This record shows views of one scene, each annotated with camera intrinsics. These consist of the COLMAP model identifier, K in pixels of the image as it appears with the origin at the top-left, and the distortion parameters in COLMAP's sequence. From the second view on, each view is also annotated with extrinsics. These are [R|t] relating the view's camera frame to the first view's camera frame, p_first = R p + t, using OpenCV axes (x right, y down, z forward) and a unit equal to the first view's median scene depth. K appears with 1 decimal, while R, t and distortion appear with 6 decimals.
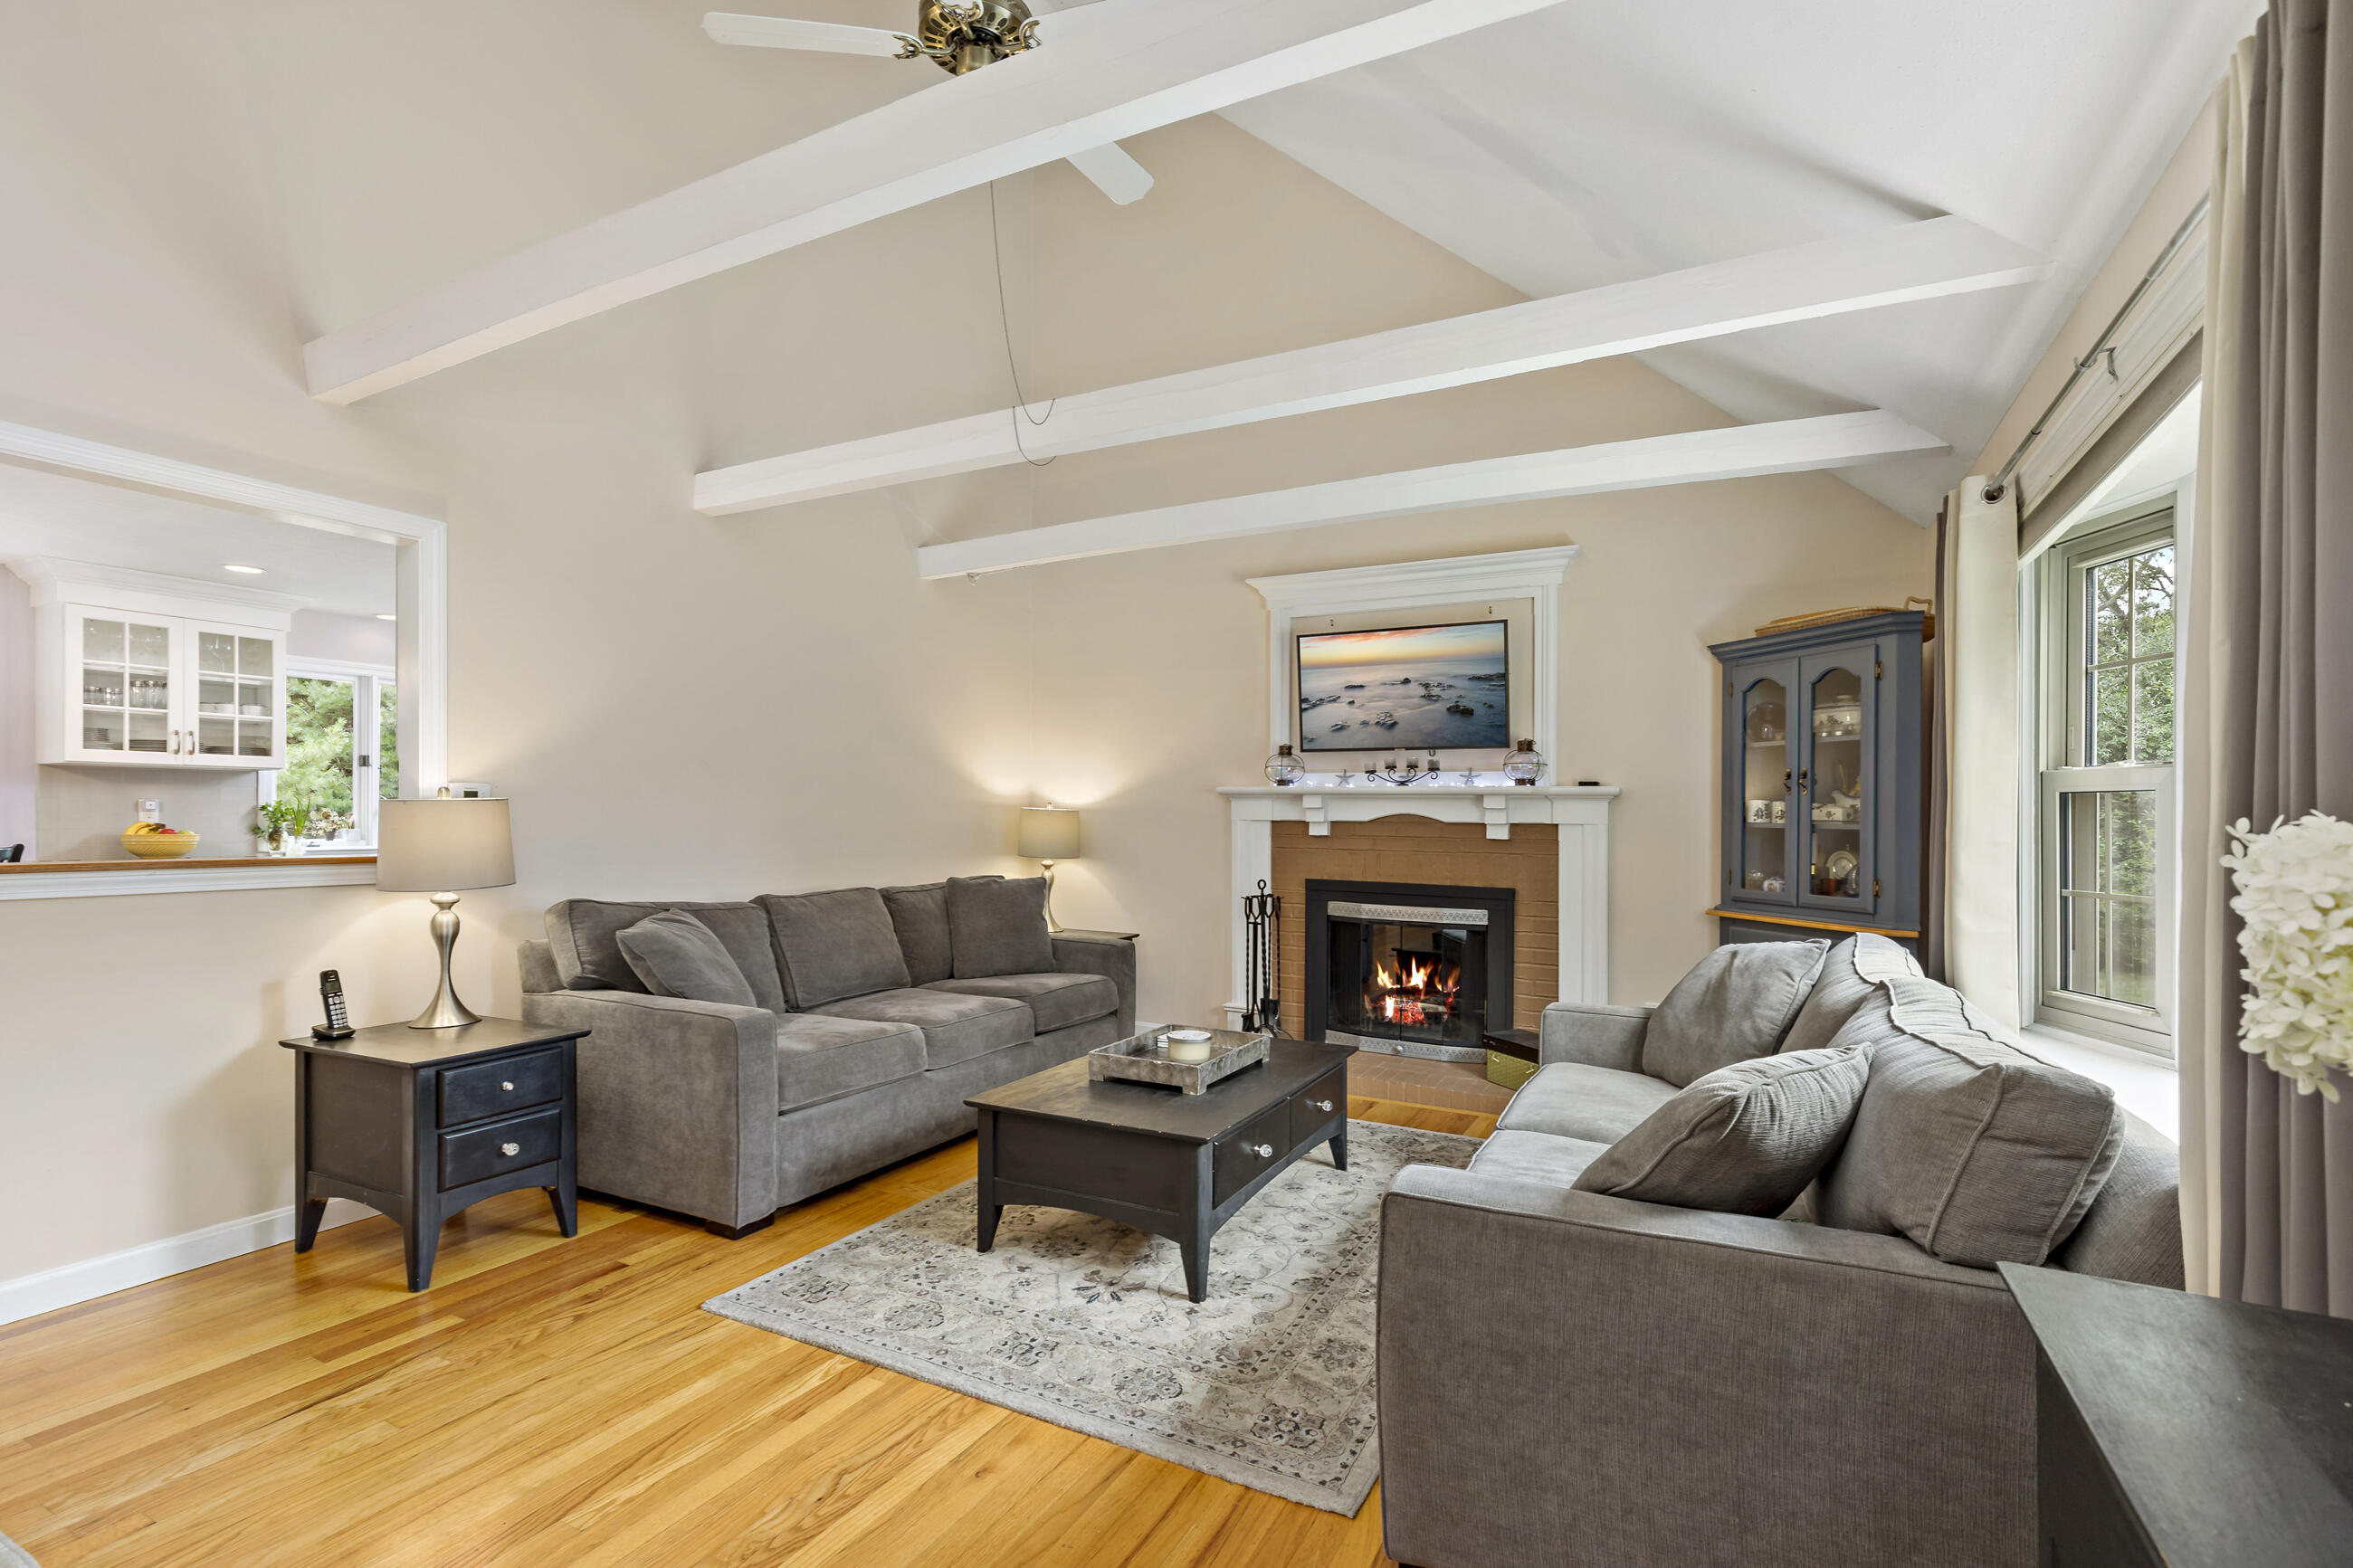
lens RADIAL K [[1095.9, 0, 1187.9], [0, 1095.9, 792.5], [0, 0, 1]] dist [0.010368, -0.000315]
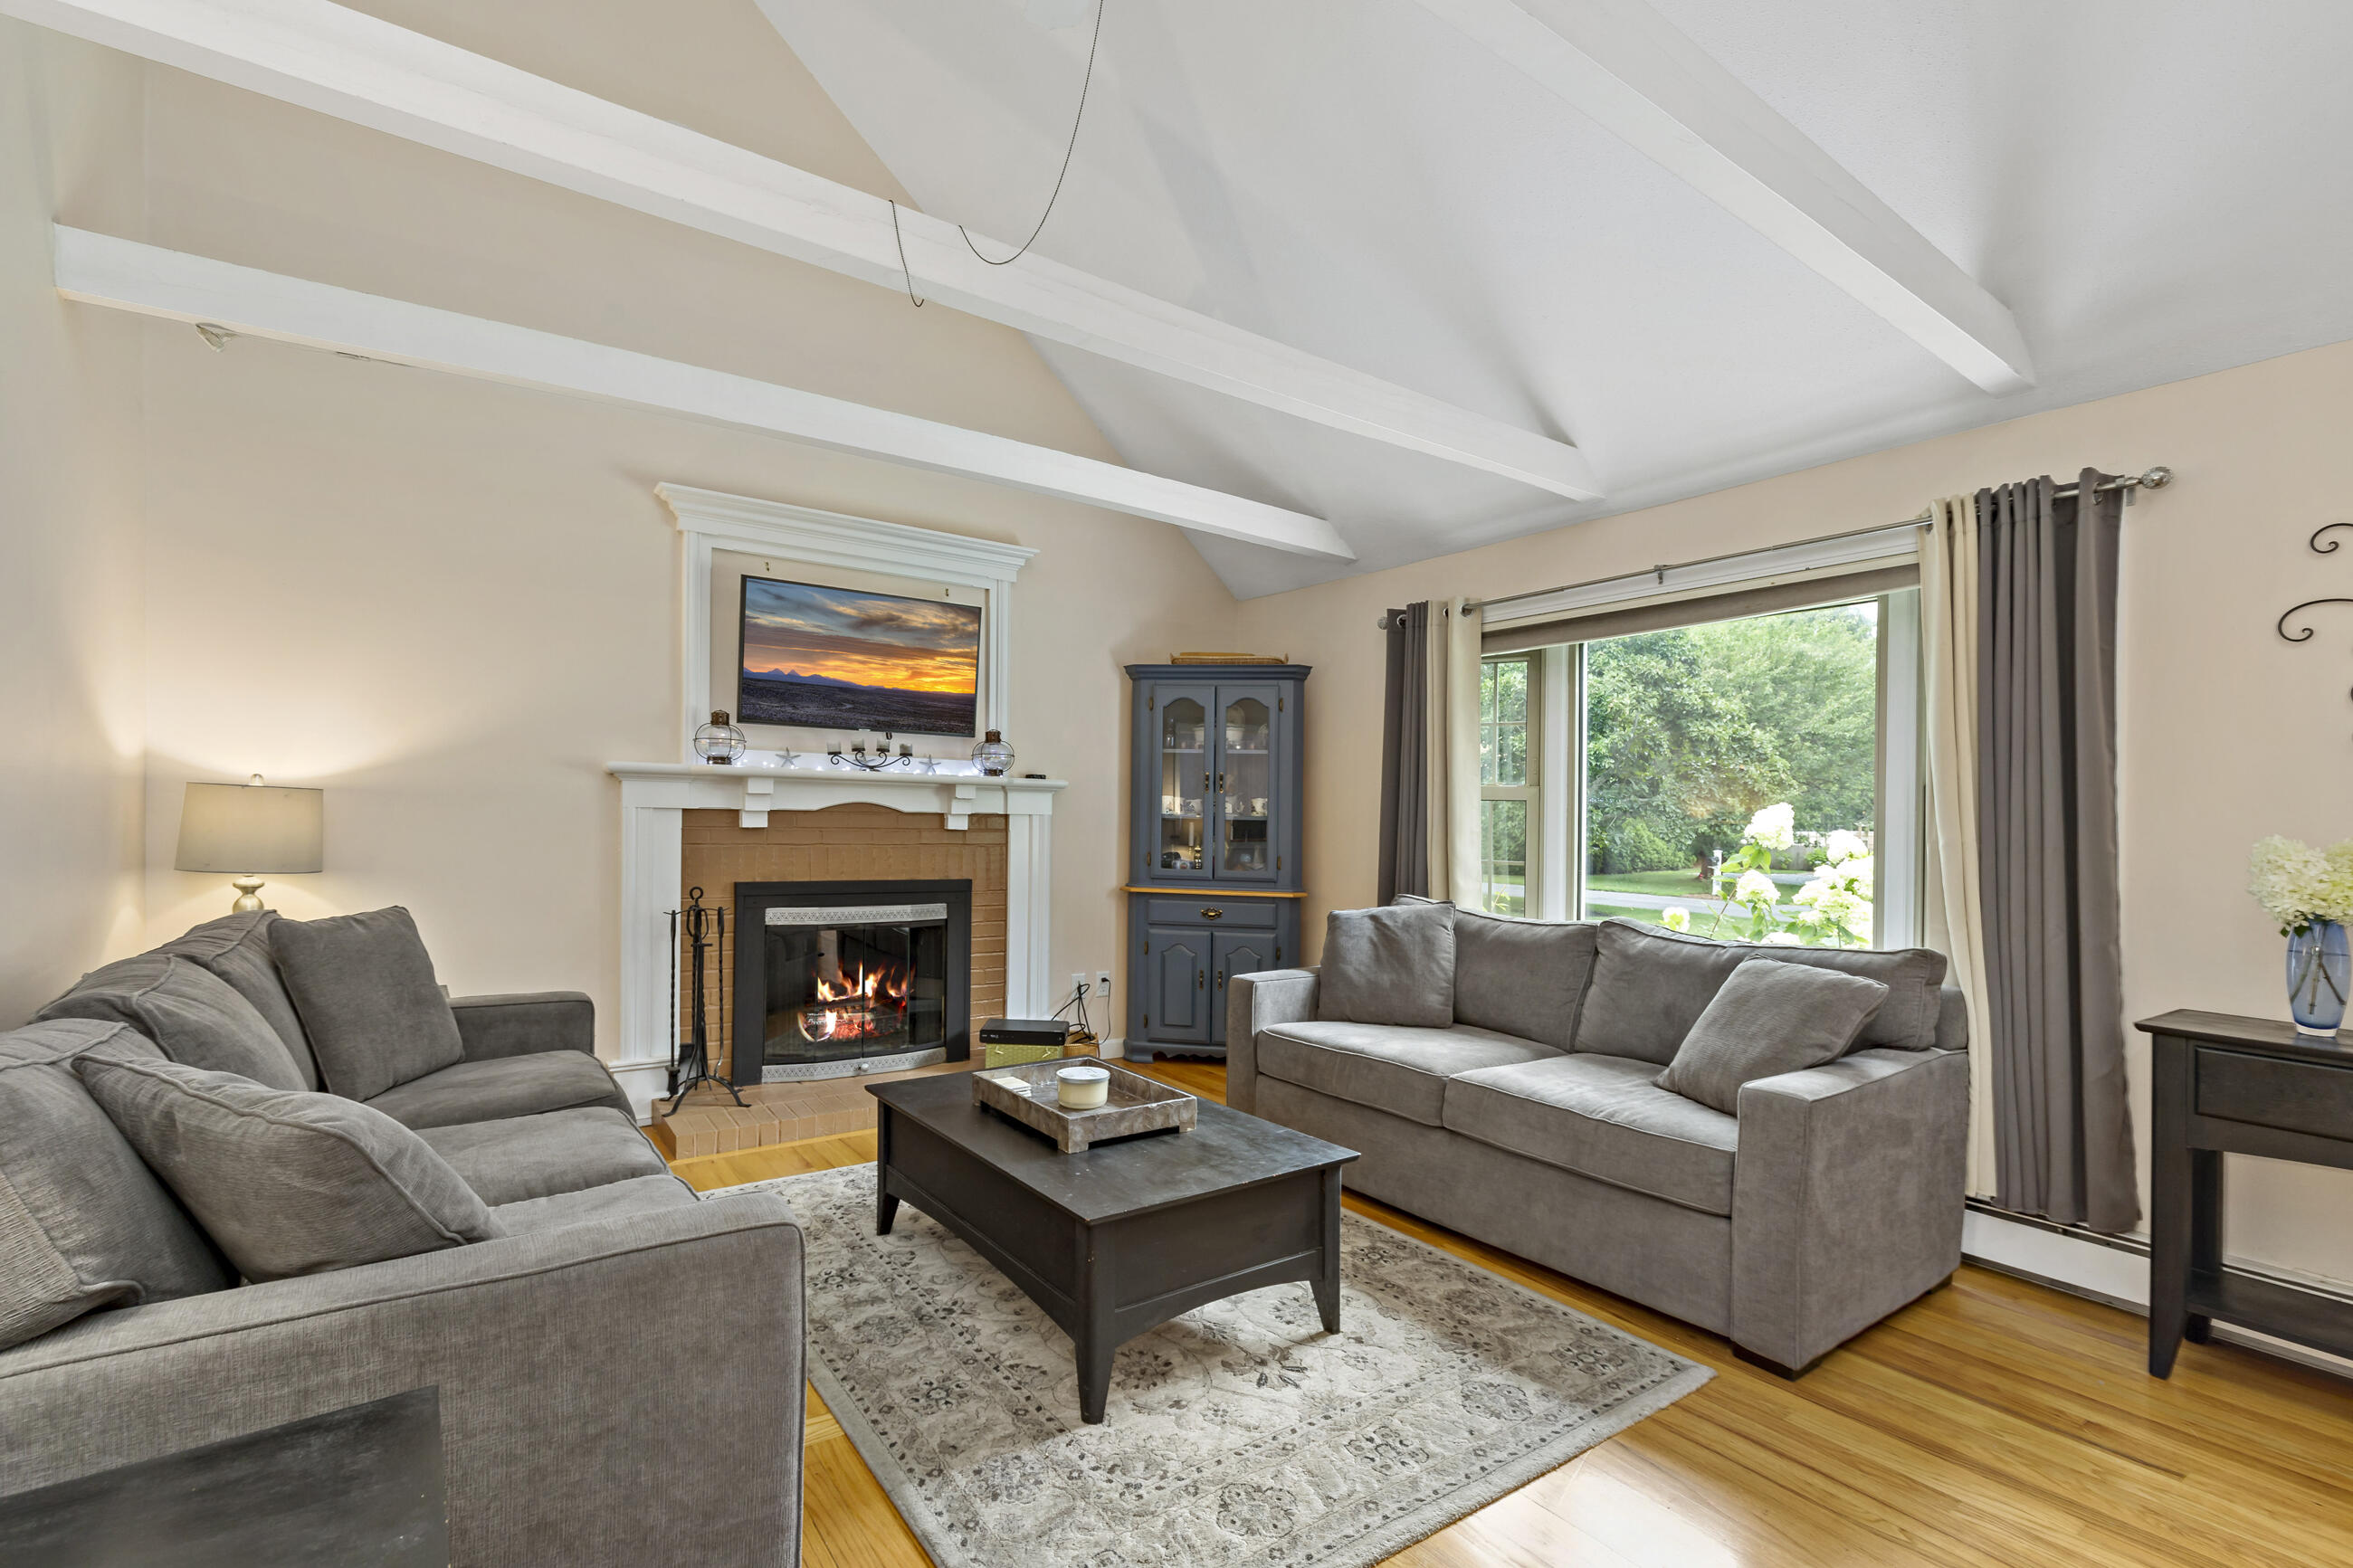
lens RADIAL K [[1064.4, 0, 1218.7], [0, 1064.4, 786.6], [0, 0, 1]] dist [0.010300, -0.000013]
pose [[0.445637, 0.021982, 0.894944, -0.454734], [-0.034839, 0.999367, -0.007198, 0.002821], [-0.894535, -0.027971, 0.446121, 0.363364]]
